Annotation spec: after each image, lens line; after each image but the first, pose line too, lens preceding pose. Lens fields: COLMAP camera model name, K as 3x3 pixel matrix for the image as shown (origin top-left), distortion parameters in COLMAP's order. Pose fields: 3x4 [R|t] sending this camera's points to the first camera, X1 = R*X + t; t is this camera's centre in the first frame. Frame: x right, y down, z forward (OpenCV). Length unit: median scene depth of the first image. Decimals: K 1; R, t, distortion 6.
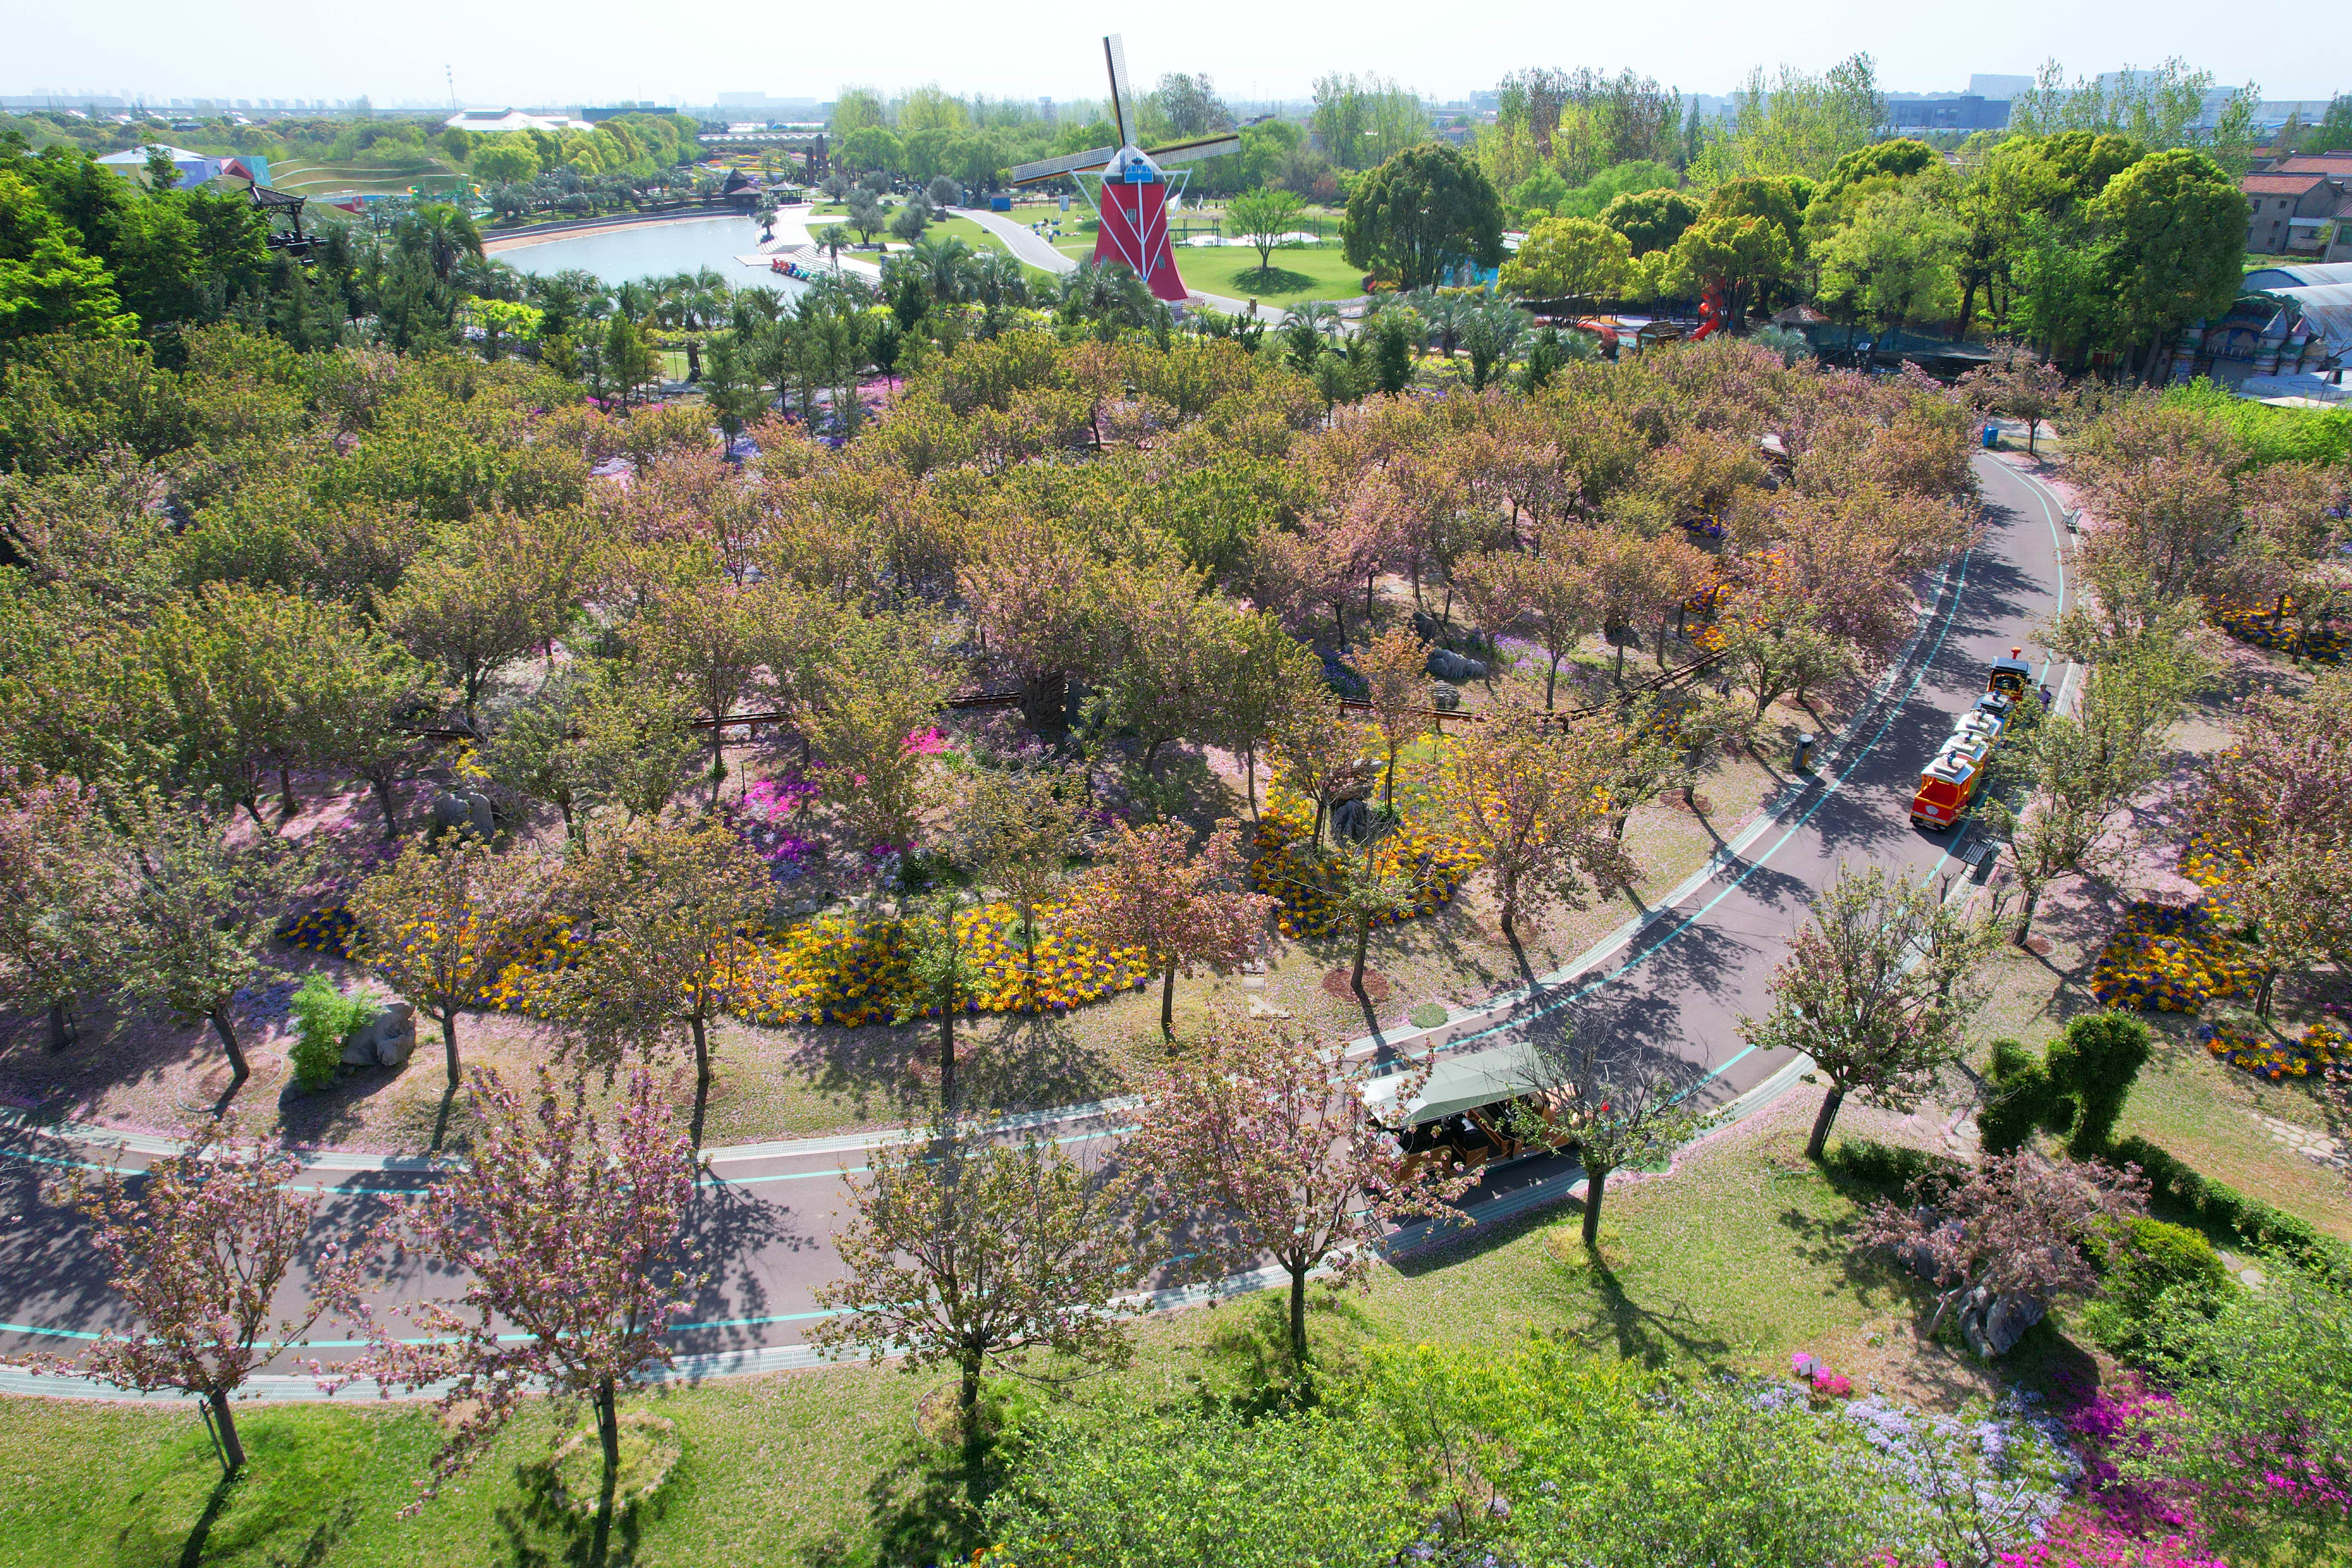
lens RADIAL K [[1505.4, 0, 1176.0], [0, 1505.4, 784.0], [0, 0, 1]] dist [-0.081019, 0.082490]
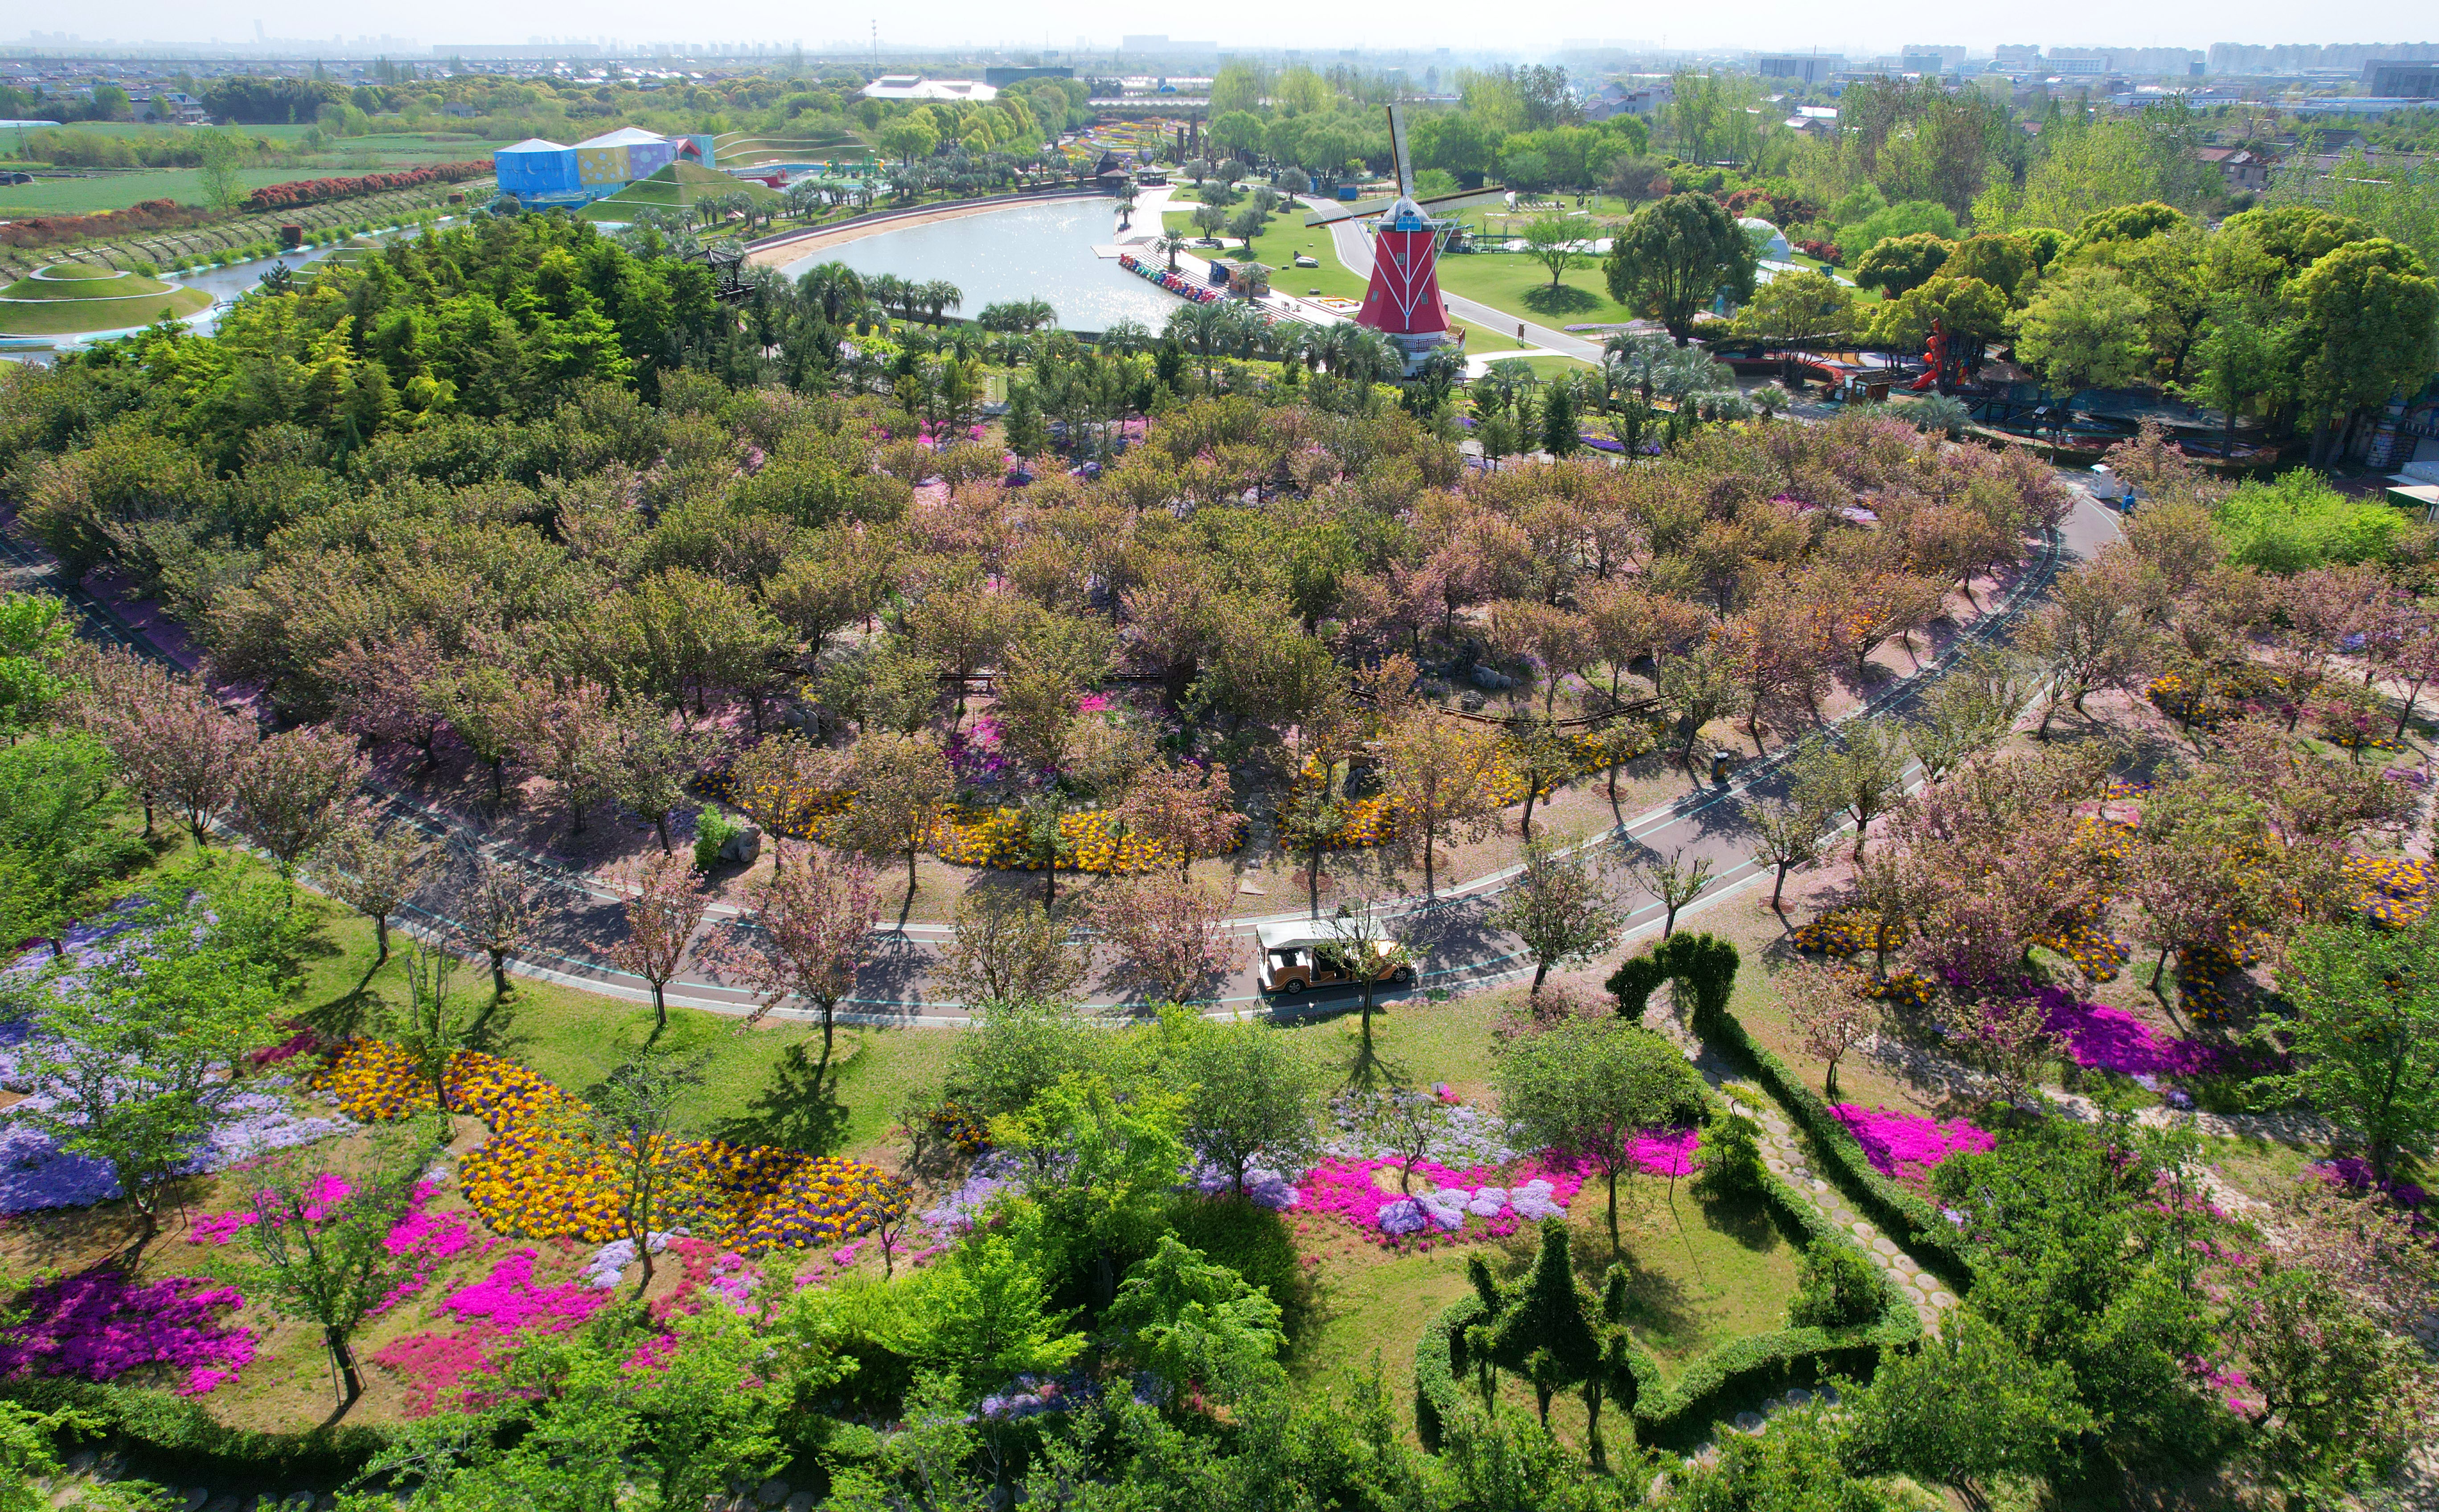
lens RADIAL K [[1558.0, 0, 1208.7], [0, 1558.0, 695.8], [0, 0, 1]] dist [-0.037788, 0.002082]
pose [[0.975338, 0.084165, -0.204040, 0.279268], [-0.090879, 0.995579, -0.023744, -0.009107], [0.201139, 0.041701, 0.978675, -0.536218]]
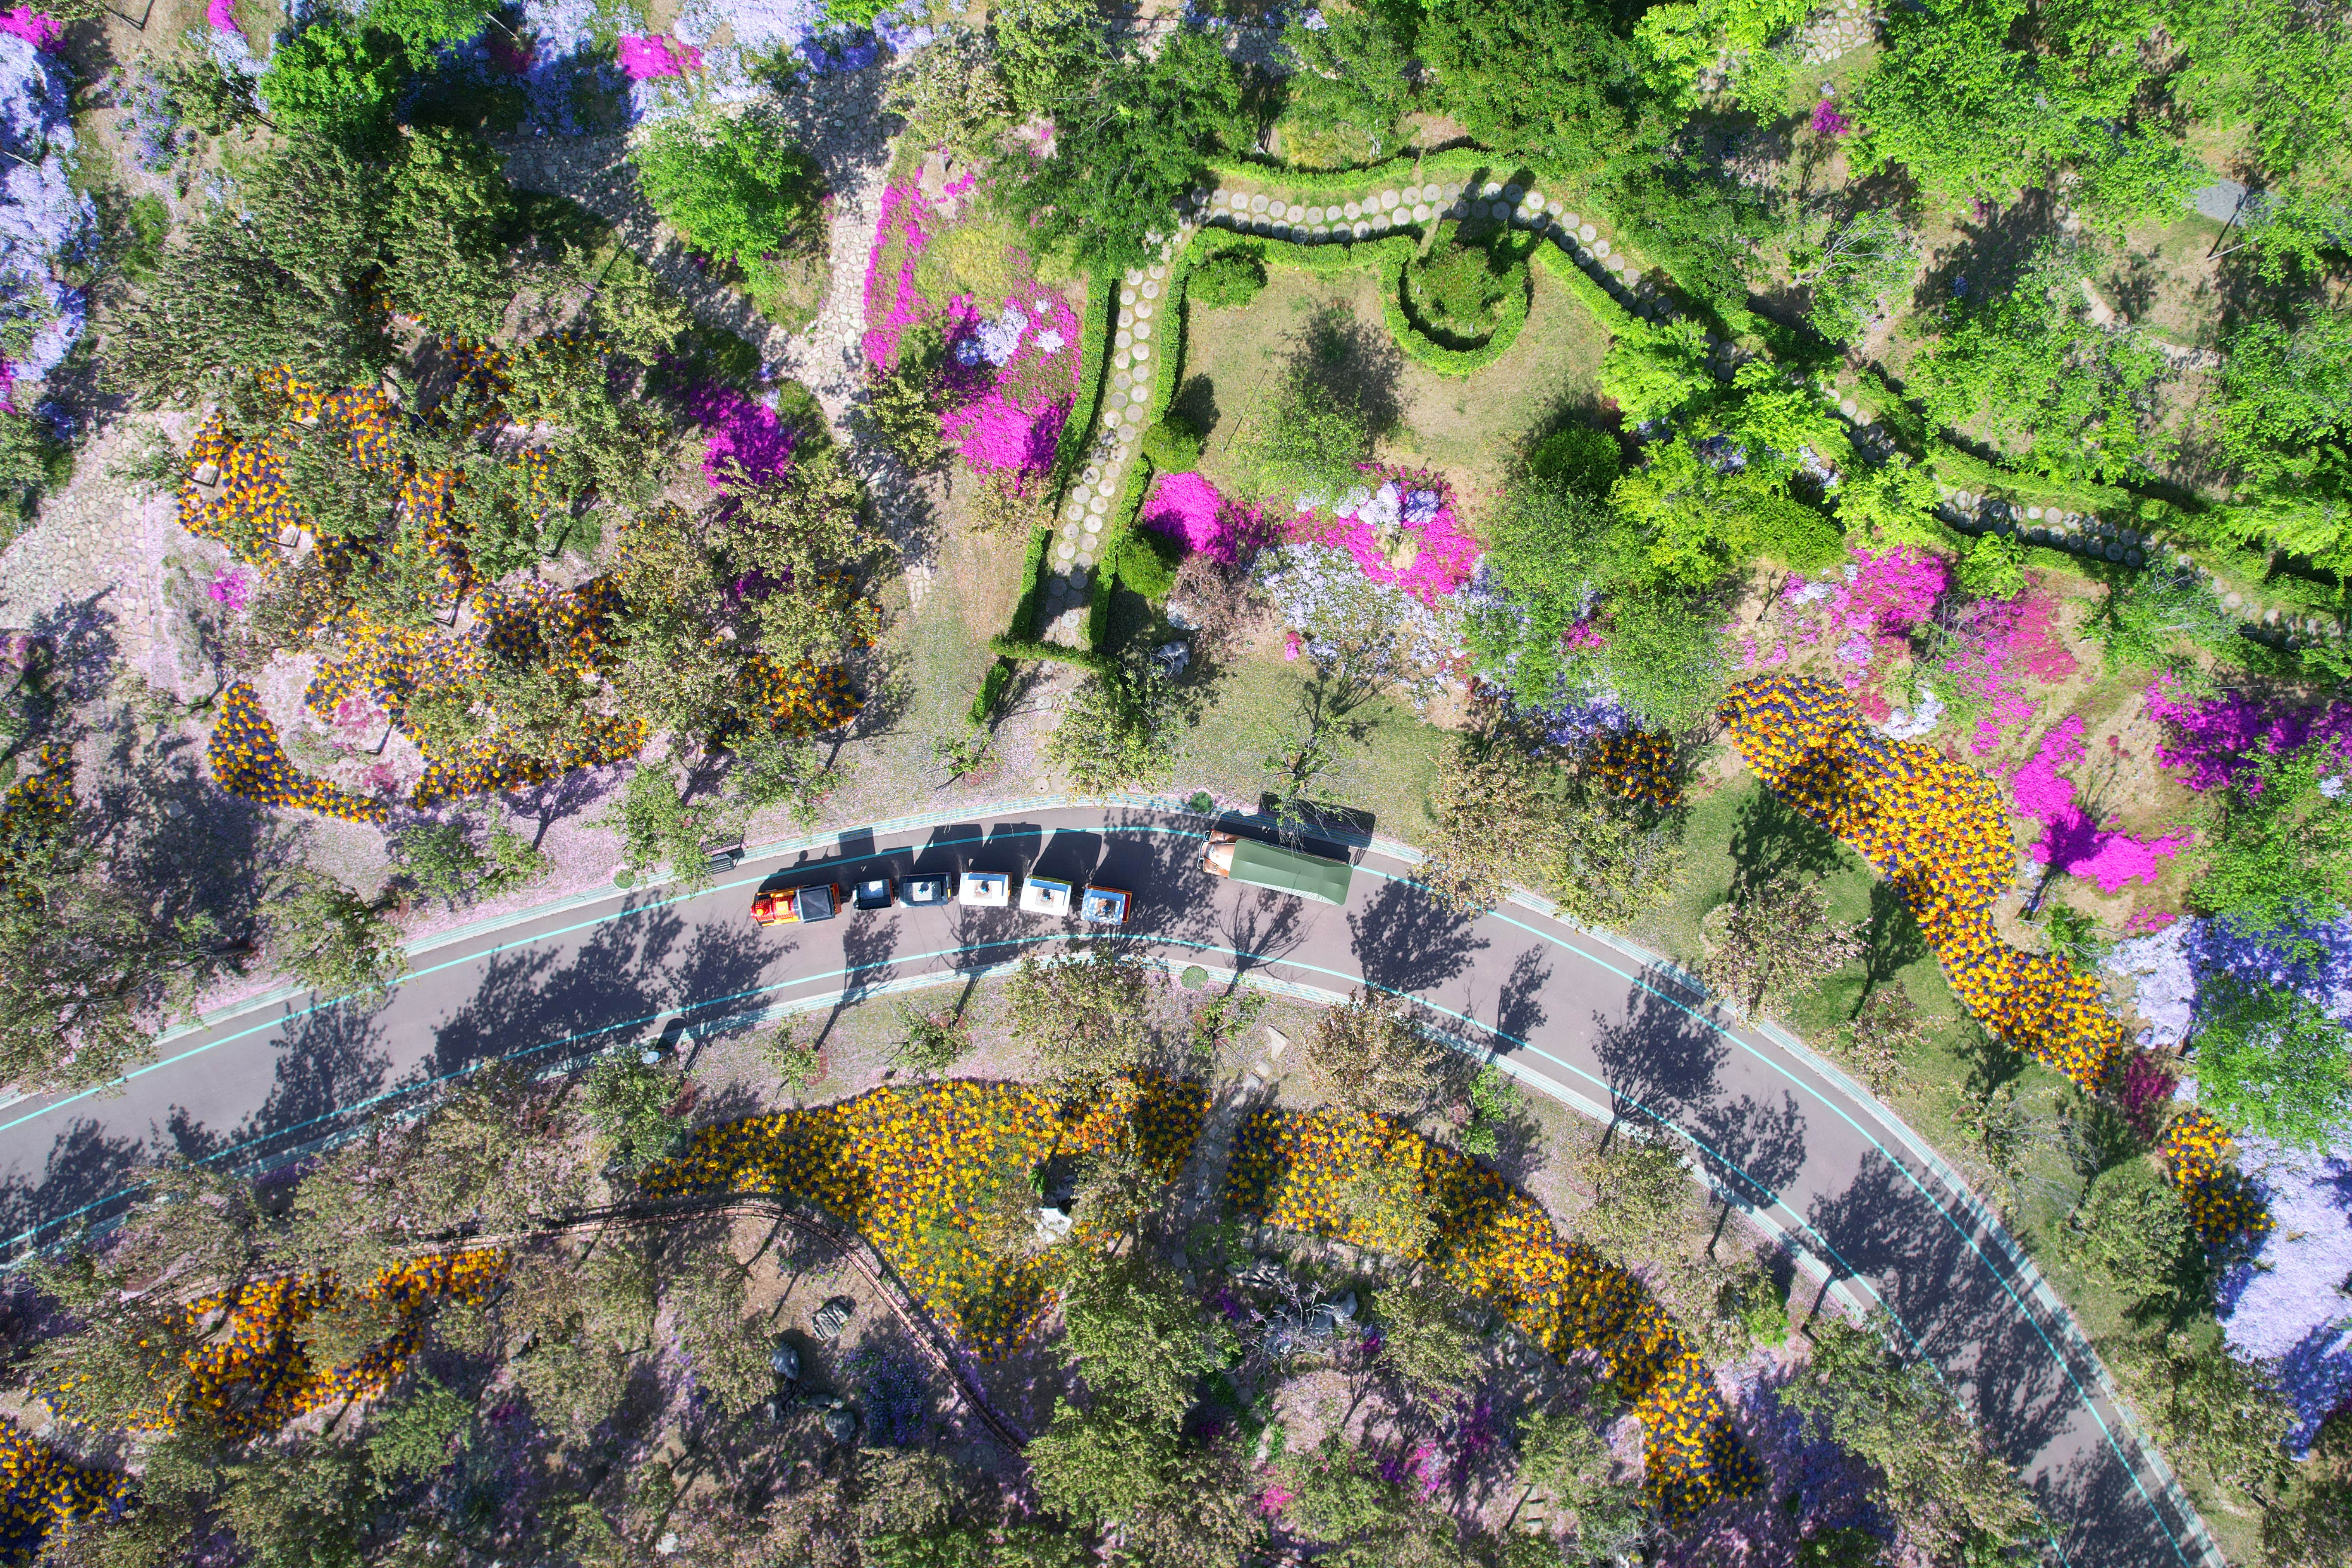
lens RADIAL K [[1505.4, 0, 1176.0], [0, 1505.4, 784.0], [0, 0, 1]] dist [-0.081019, 0.082490]
pose [[-0.799116, -0.601069, -0.011408, 0.269408], [0.248944, -0.348123, 0.903791, -1.002165], [-0.547212, 0.719393, 0.427823, 0.155008]]
